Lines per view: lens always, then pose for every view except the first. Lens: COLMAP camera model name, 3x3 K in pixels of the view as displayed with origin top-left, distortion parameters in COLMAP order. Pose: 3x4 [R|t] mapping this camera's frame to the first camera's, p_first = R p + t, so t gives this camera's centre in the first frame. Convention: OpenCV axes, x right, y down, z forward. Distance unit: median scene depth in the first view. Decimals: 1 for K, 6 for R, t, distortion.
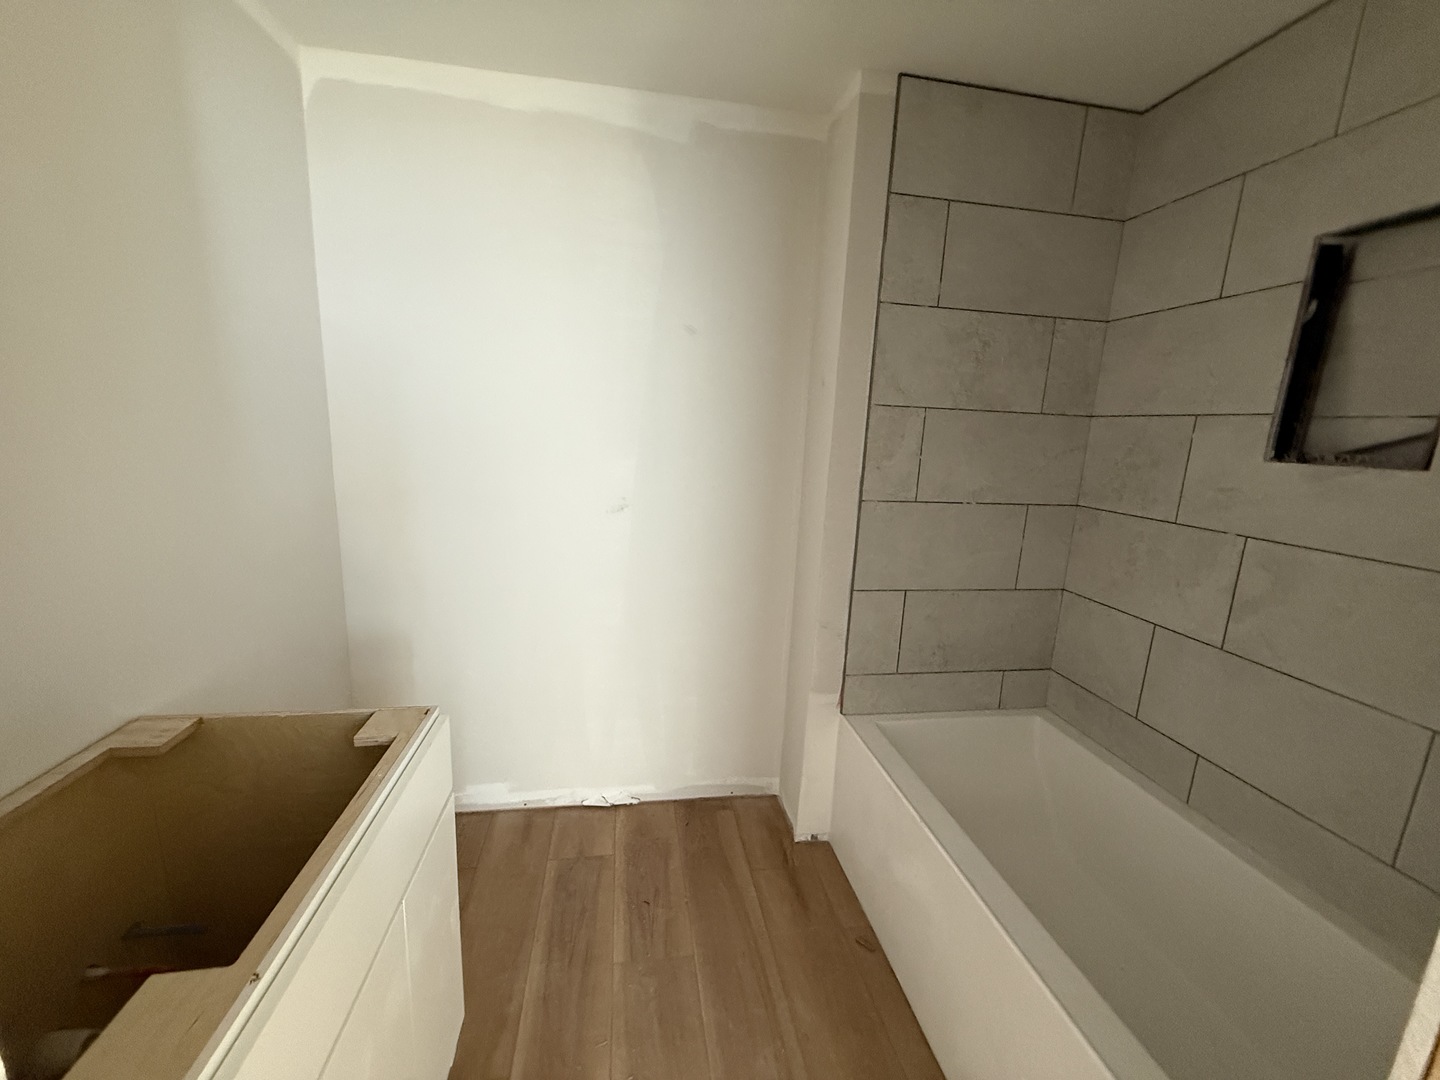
lens RADIAL K [[588.9, 0, 720.0], [0, 588.9, 540.0], [0, 0, 1]] dist [-0.000438, 0.000103]
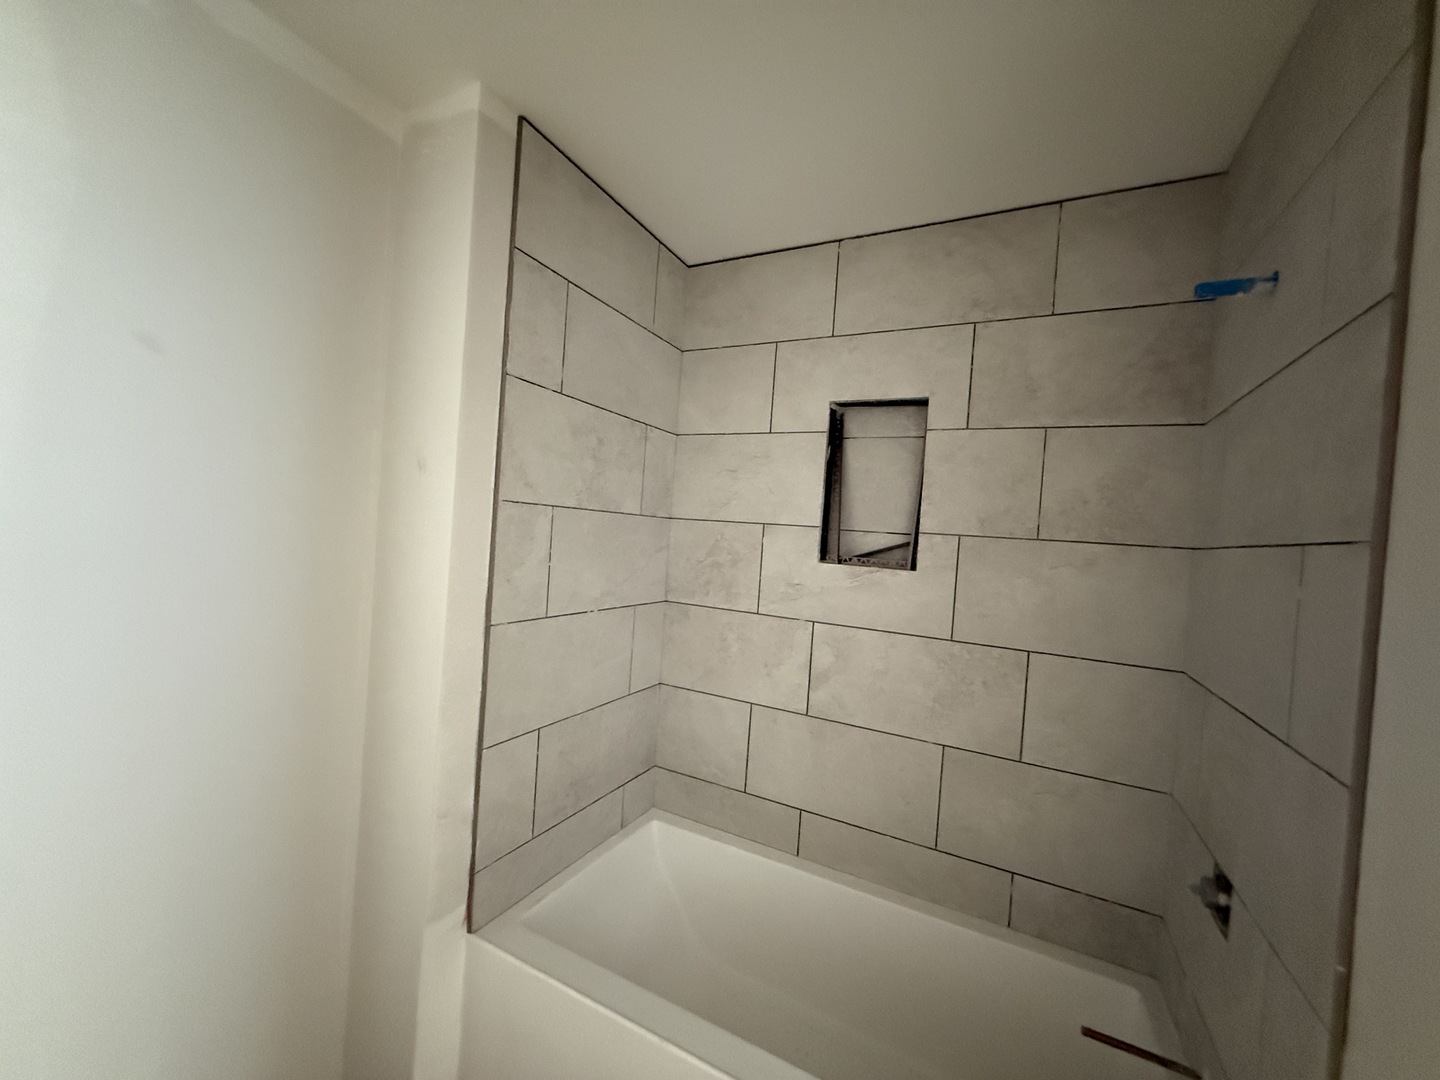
lens RADIAL K [[572.3, 0, 720.0], [0, 572.3, 540.0], [0, 0, 1]] dist [-0.000553, -0.000117]
pose [[0.592762, -0.011372, 0.805297, -0.179780], [0.108698, 0.991881, -0.066004, -0.100804], [-0.798008, 0.126659, 0.589186, 0.347249]]
